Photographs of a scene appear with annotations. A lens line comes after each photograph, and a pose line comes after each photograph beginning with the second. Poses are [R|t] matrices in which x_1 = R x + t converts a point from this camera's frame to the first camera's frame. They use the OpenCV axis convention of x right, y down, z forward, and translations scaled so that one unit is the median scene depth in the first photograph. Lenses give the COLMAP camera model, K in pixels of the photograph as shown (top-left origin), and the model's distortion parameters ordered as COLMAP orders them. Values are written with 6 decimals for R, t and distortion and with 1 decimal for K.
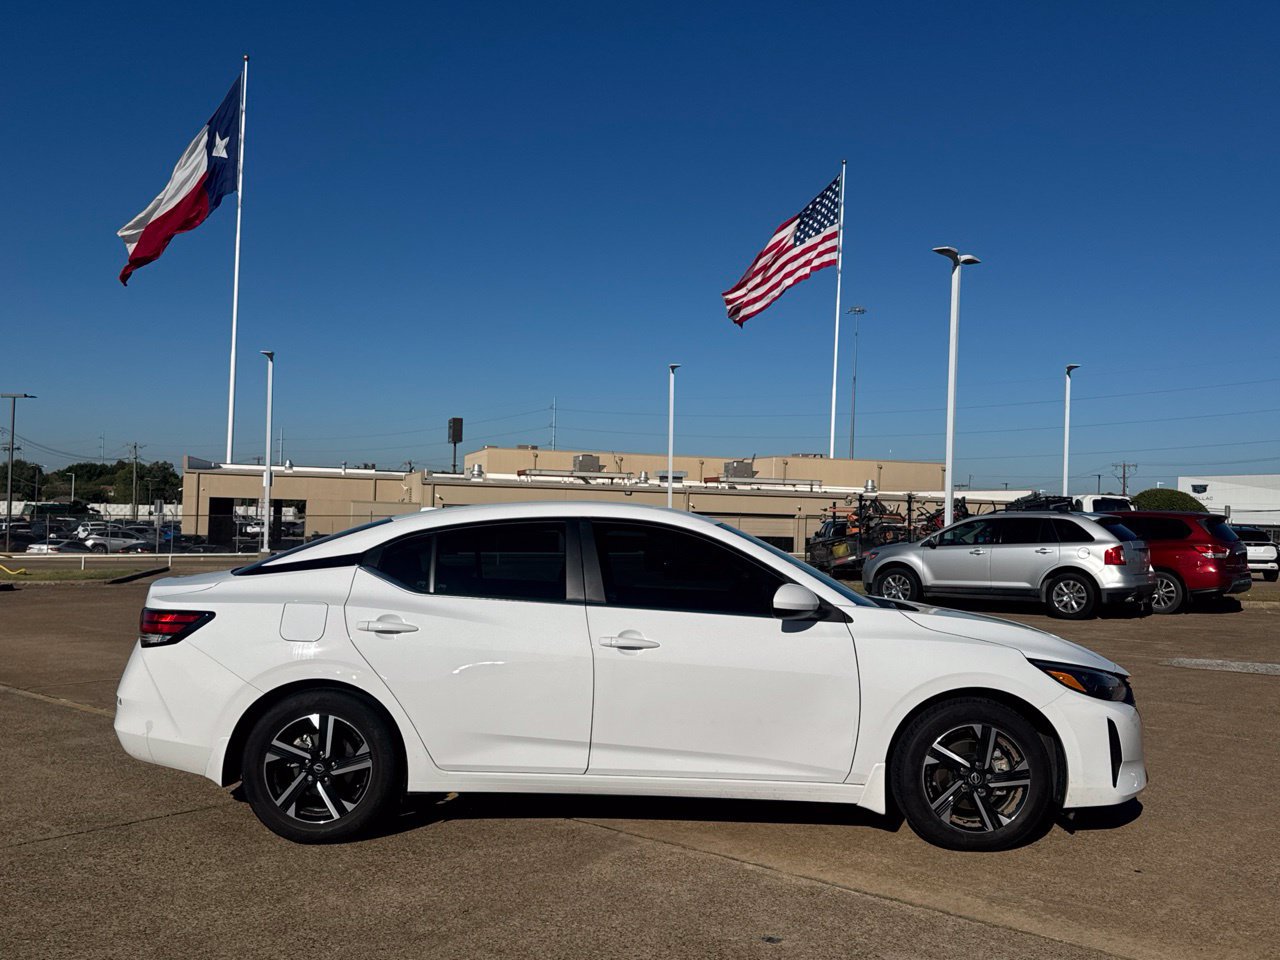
lens RADIAL K [[1134.9, 0, 639.6], [0, 1134.9, 492.4], [0, 0, 1]] dist [0.152206, -0.292743]
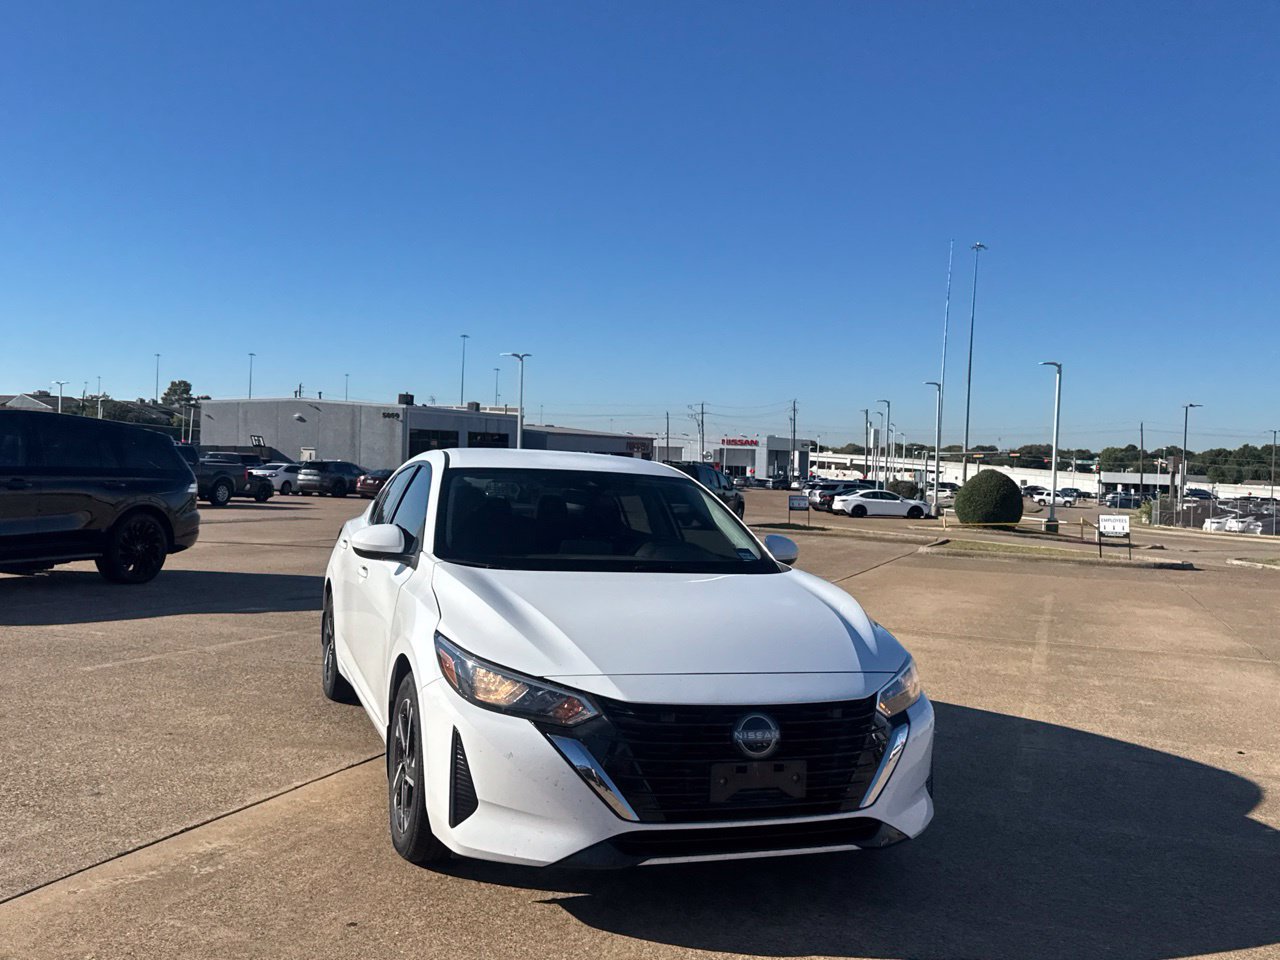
lens RADIAL K [[1134.9, 0, 635.4], [0, 1134.9, 482.3], [0, 0, 1]] dist [0.152206, -0.292743]
pose [[0.339494, 0.008025, -0.940574, 1.094573], [-0.011362, 0.999926, 0.004430, 0.035268], [0.940539, 0.009183, 0.339560, 0.842542]]
